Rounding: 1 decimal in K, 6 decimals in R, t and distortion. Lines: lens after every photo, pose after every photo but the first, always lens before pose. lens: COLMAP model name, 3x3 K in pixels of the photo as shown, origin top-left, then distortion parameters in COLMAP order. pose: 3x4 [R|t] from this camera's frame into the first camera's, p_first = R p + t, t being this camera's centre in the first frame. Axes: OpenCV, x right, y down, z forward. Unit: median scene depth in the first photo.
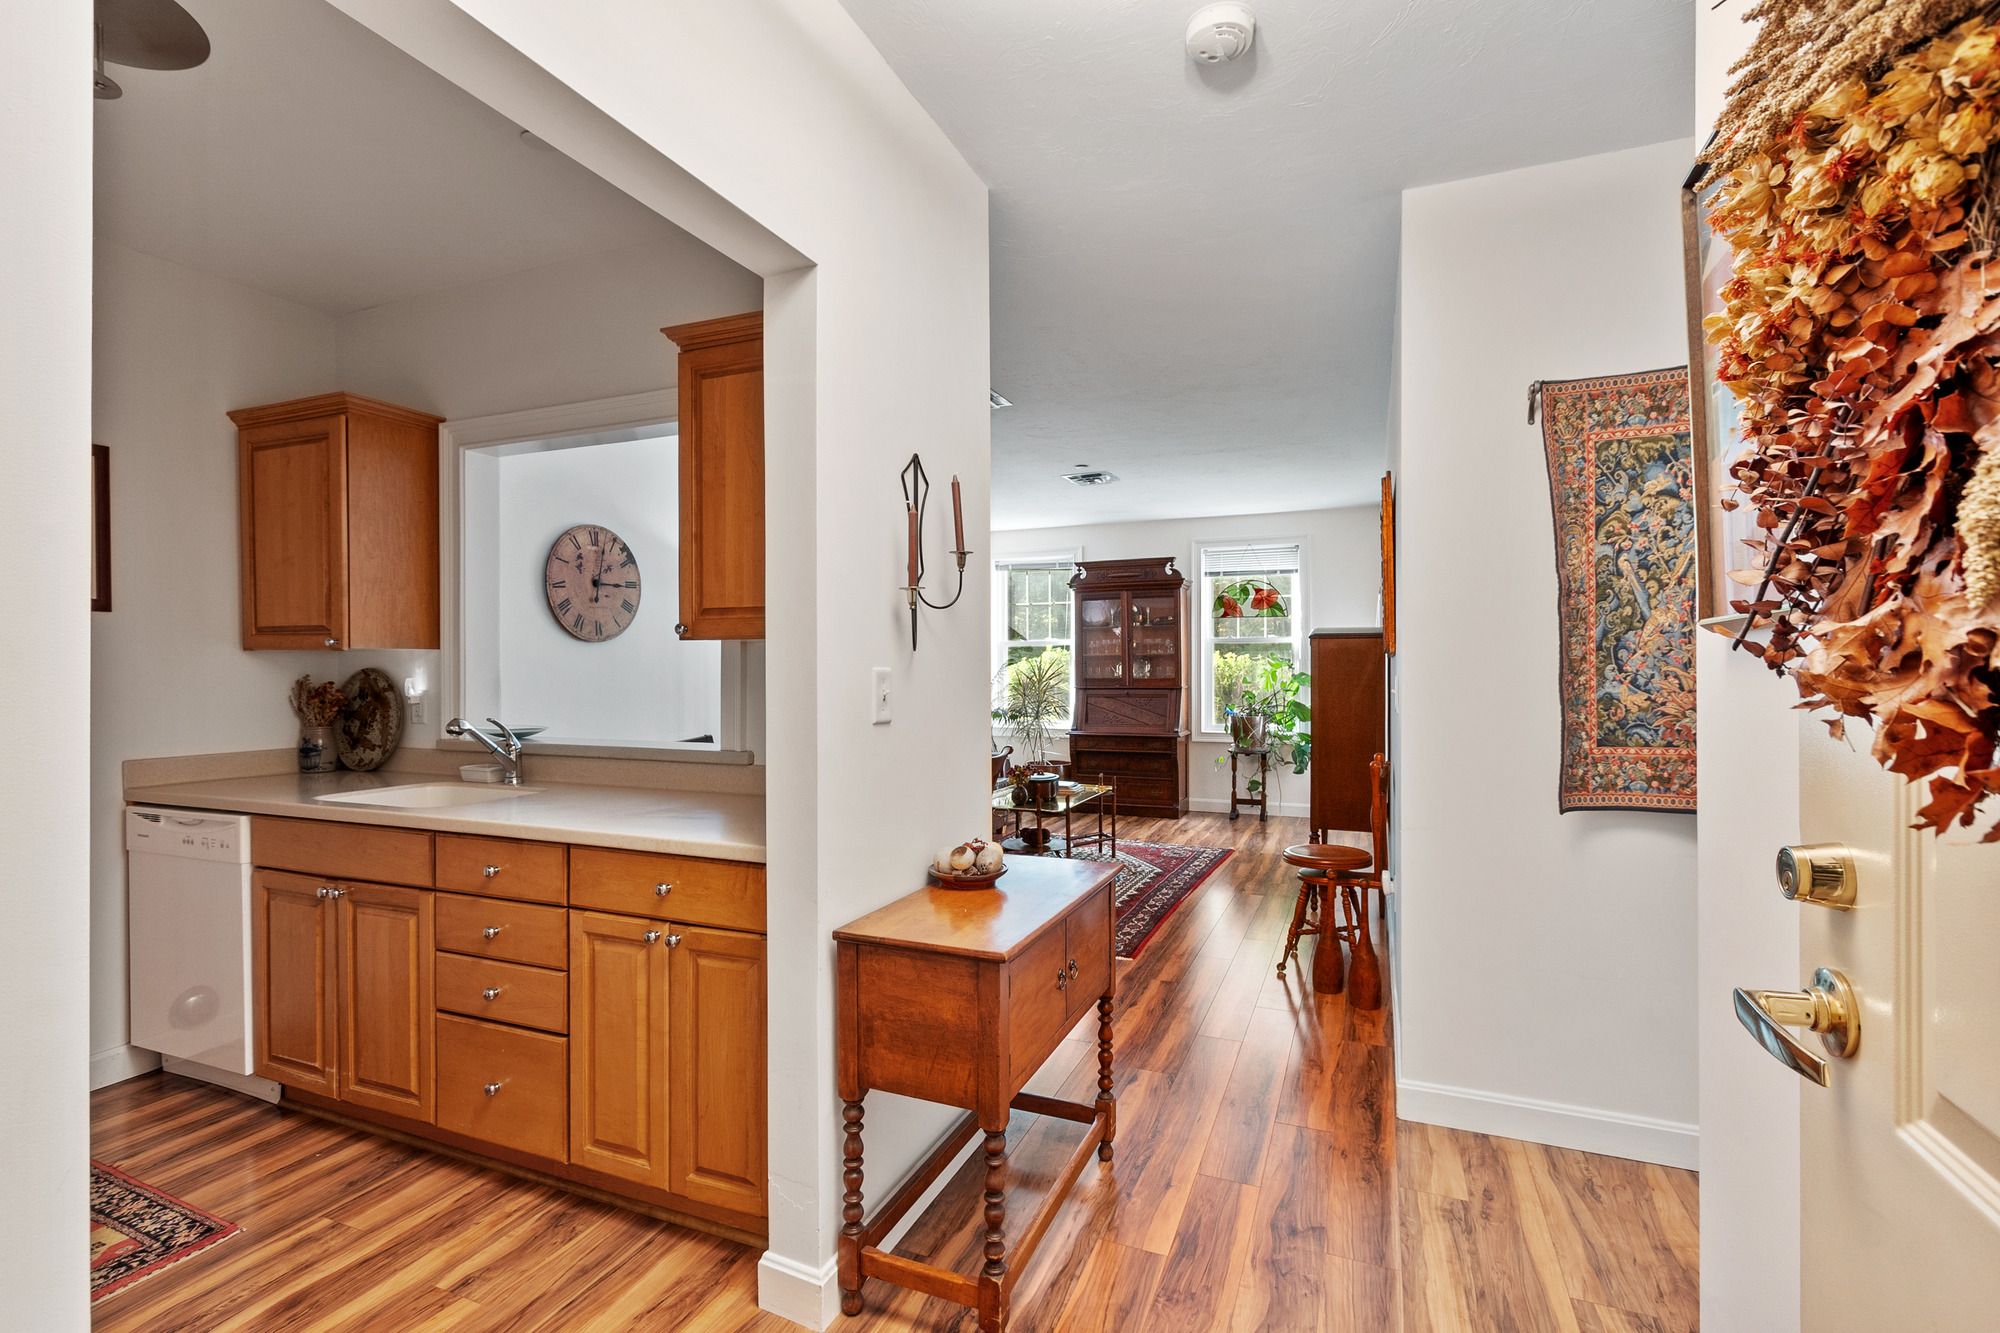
lens RADIAL K [[877.3, 0, 989.0], [0, 877.3, 676.0], [0, 0, 1]] dist [0.006958, -0.002246]
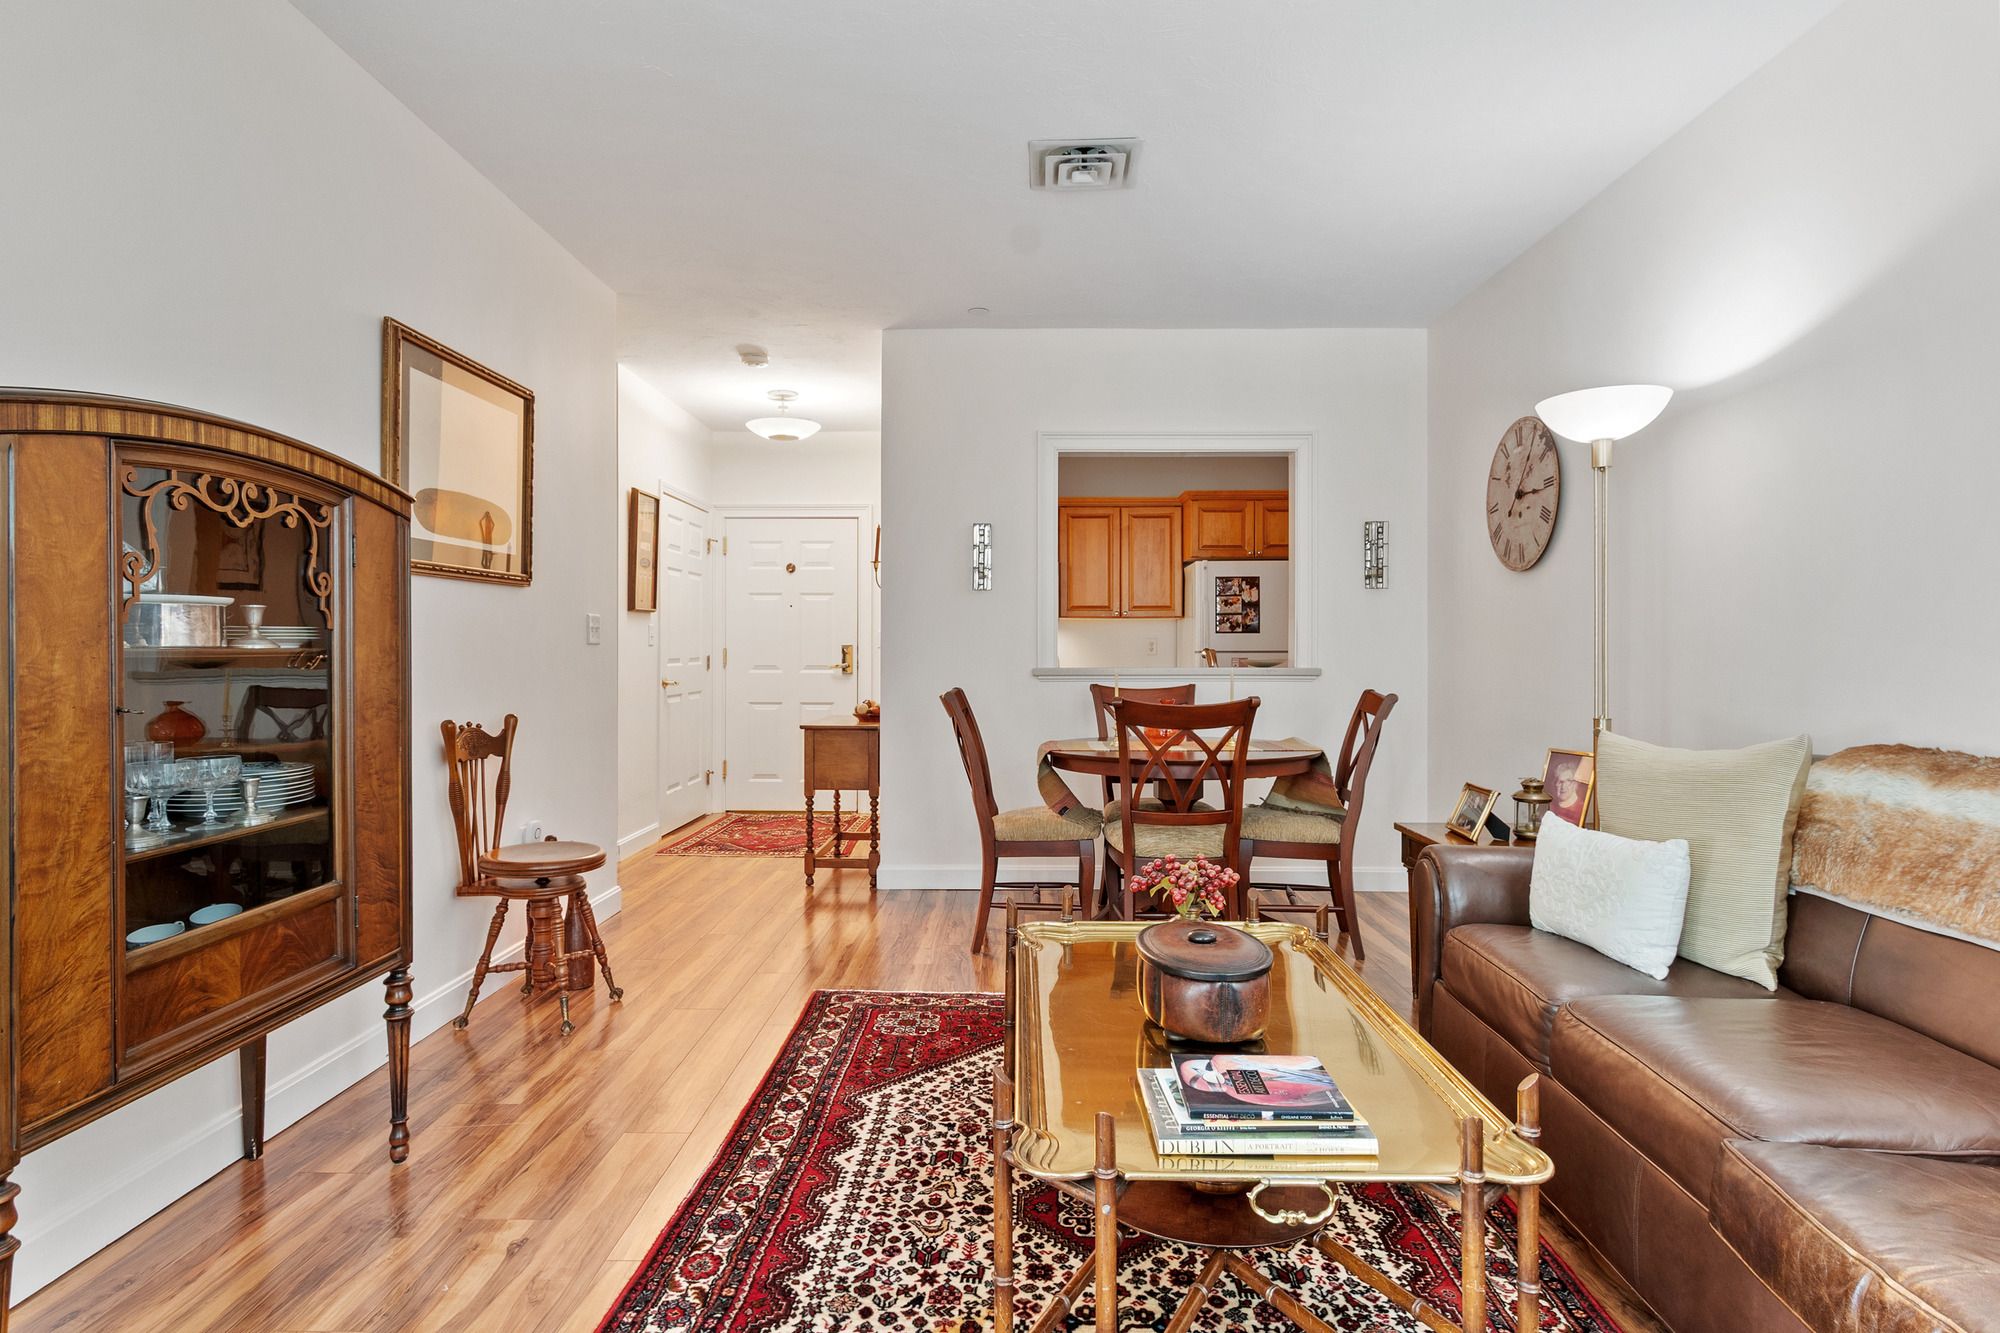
lens RADIAL K [[1060.8, 0, 1003.9], [0, 1060.8, 658.4], [0, 0, 1]] dist [0.008063, -0.003105]
pose [[-0.922019, 0.003490, -0.387130, 0.338888], [-0.002346, 0.999891, 0.014602, 0.025508], [0.387138, 0.014371, -0.921910, 1.759579]]
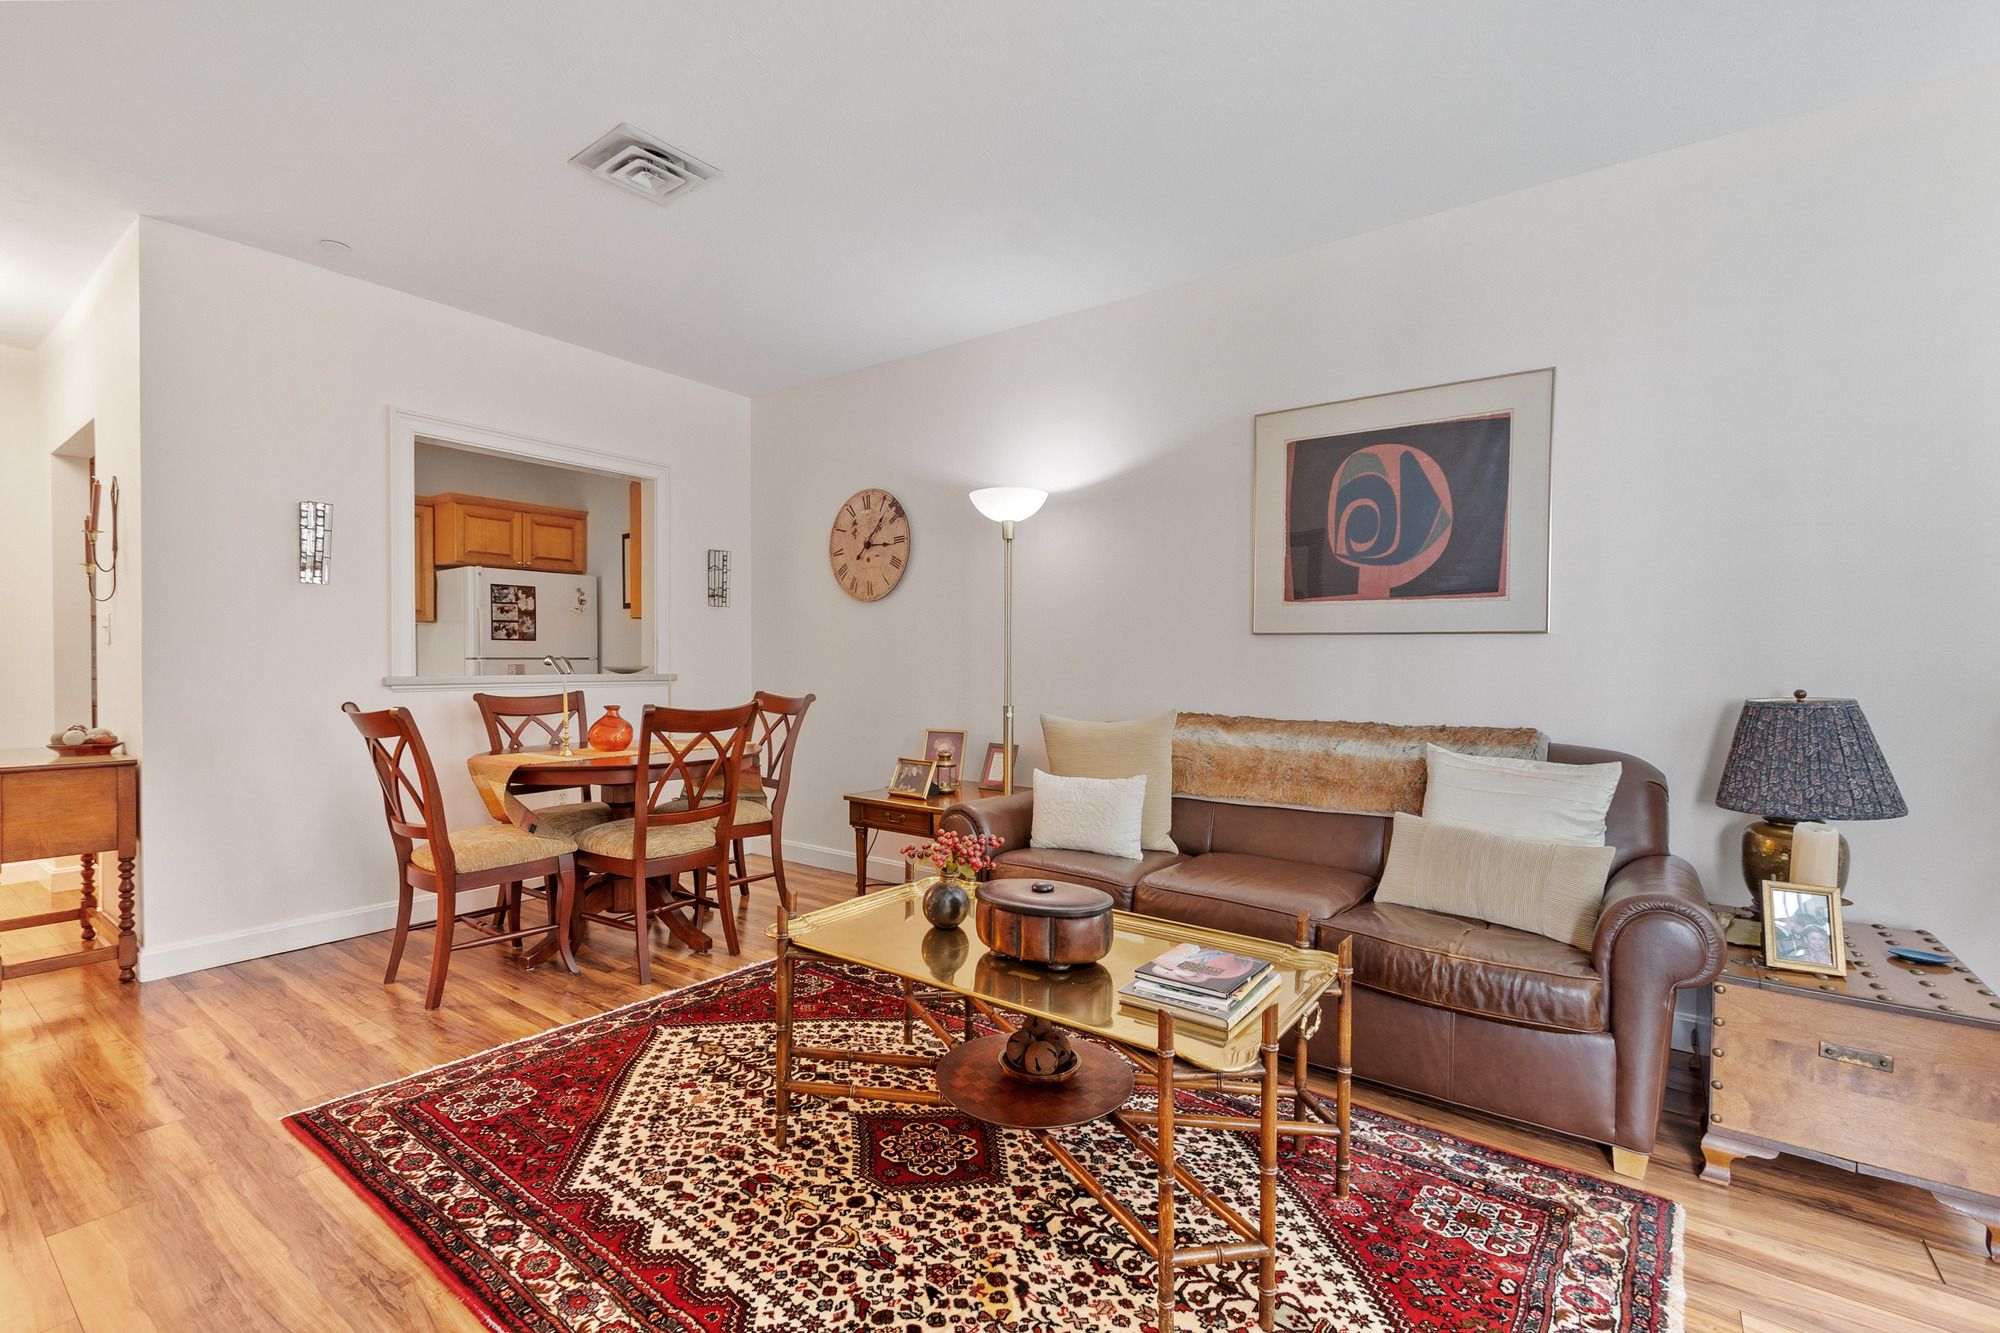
lens RADIAL K [[877.3, 0, 1005.4], [0, 877.3, 675.0], [0, 0, 1]] dist [0.006958, -0.002246]
pose [[-0.215499, 0.016957, -0.976357, 0.558342], [-0.012817, 0.999714, 0.020192, 0.026251], [0.976420, 0.016865, -0.215220, 1.450470]]
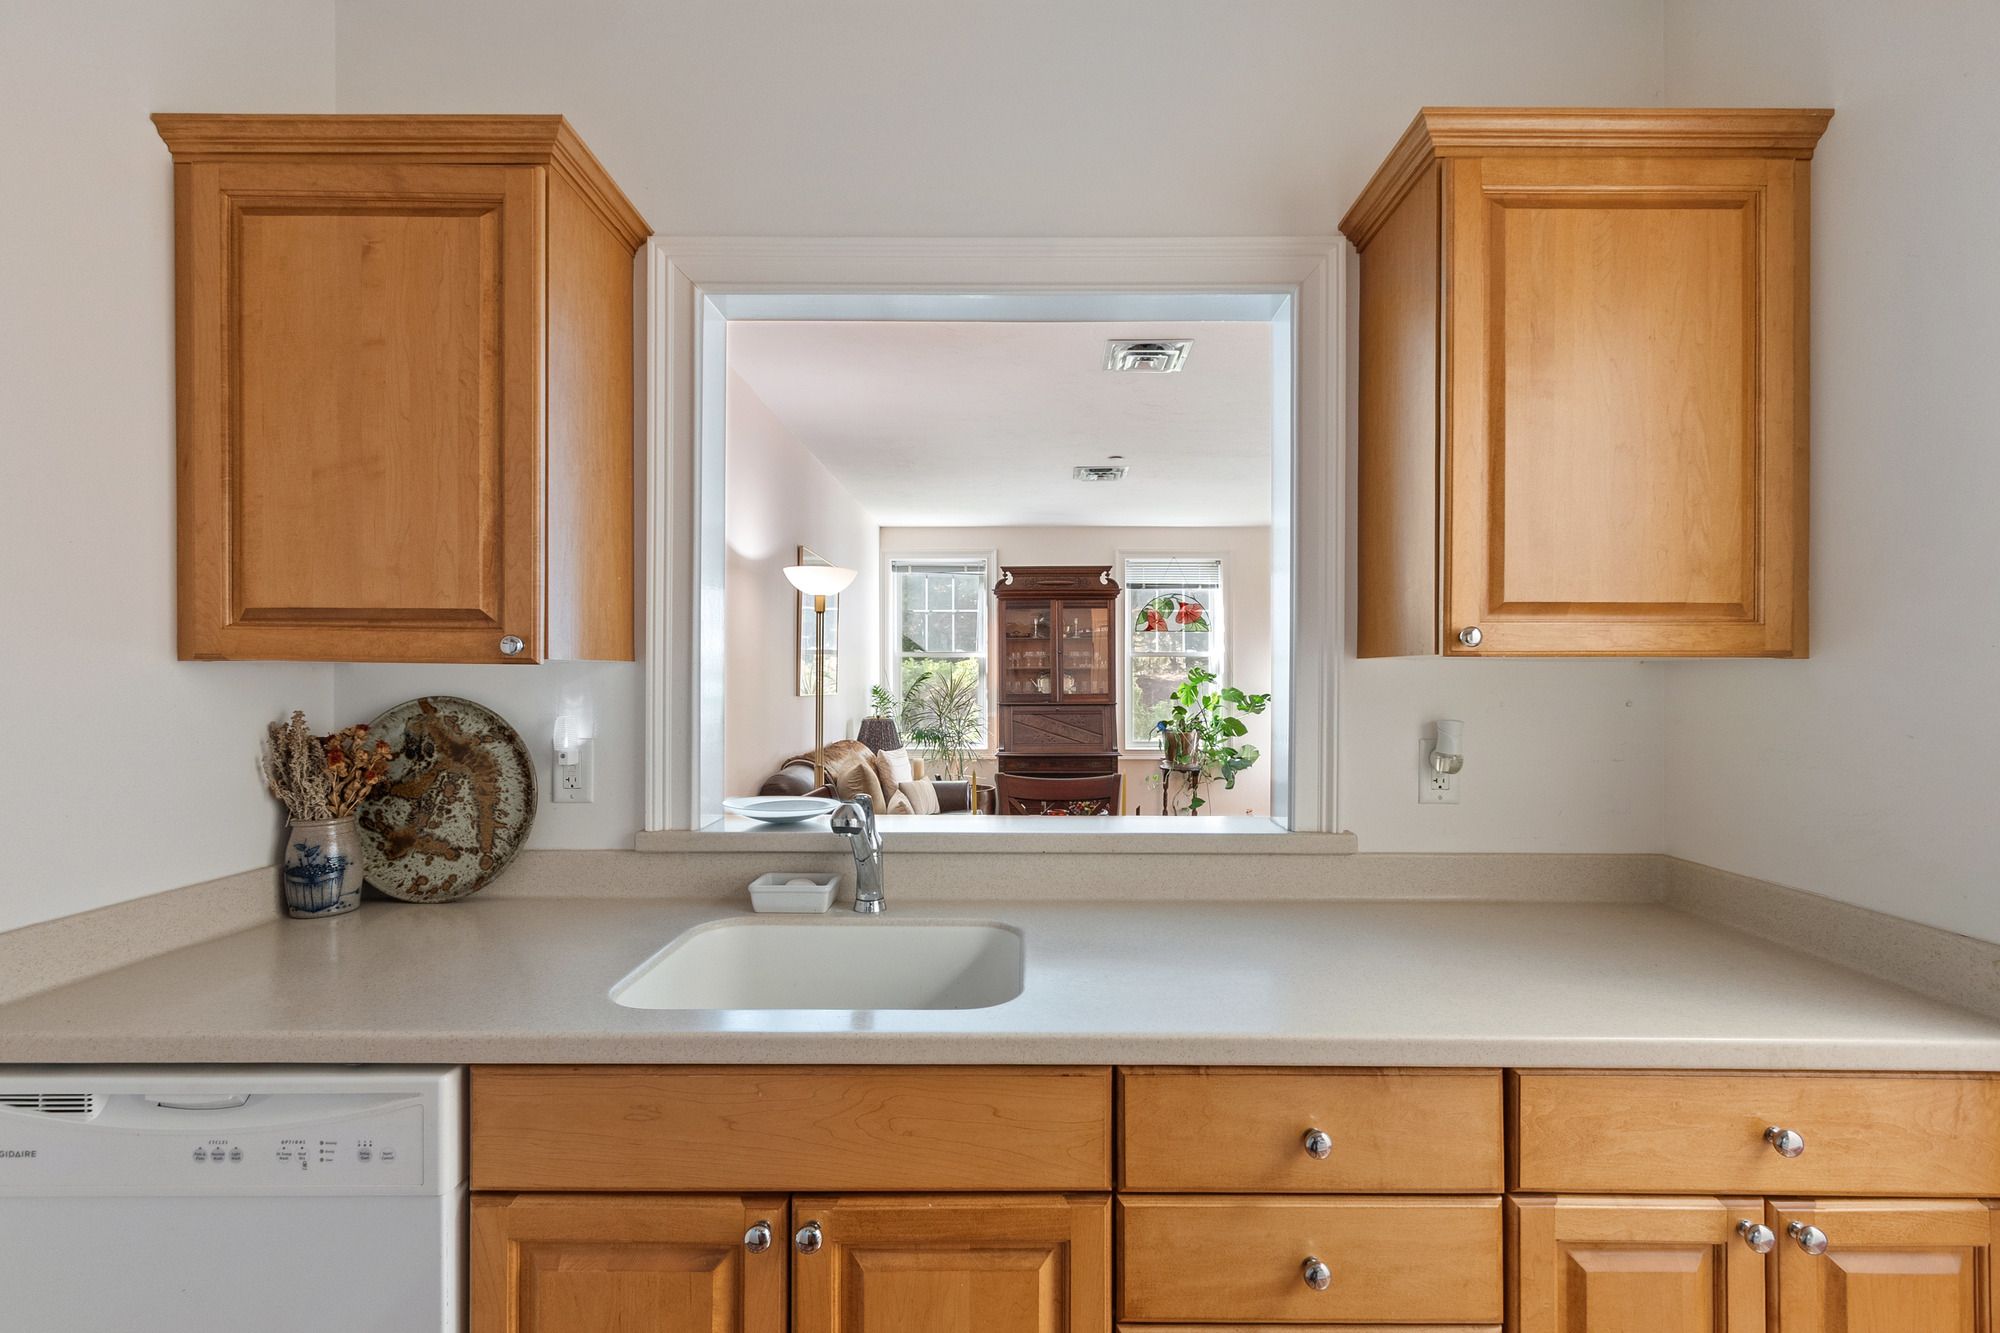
lens RADIAL K [[877.3, 0, 1000.7], [0, 877.3, 670.0], [0, 0, 1]] dist [0.006958, -0.002246]
pose [[0.923671, 0.007179, 0.383120, -0.470402], [-0.000577, 0.999849, -0.017344, -0.011990], [-0.383187, 0.015799, 0.923536, 0.323284]]
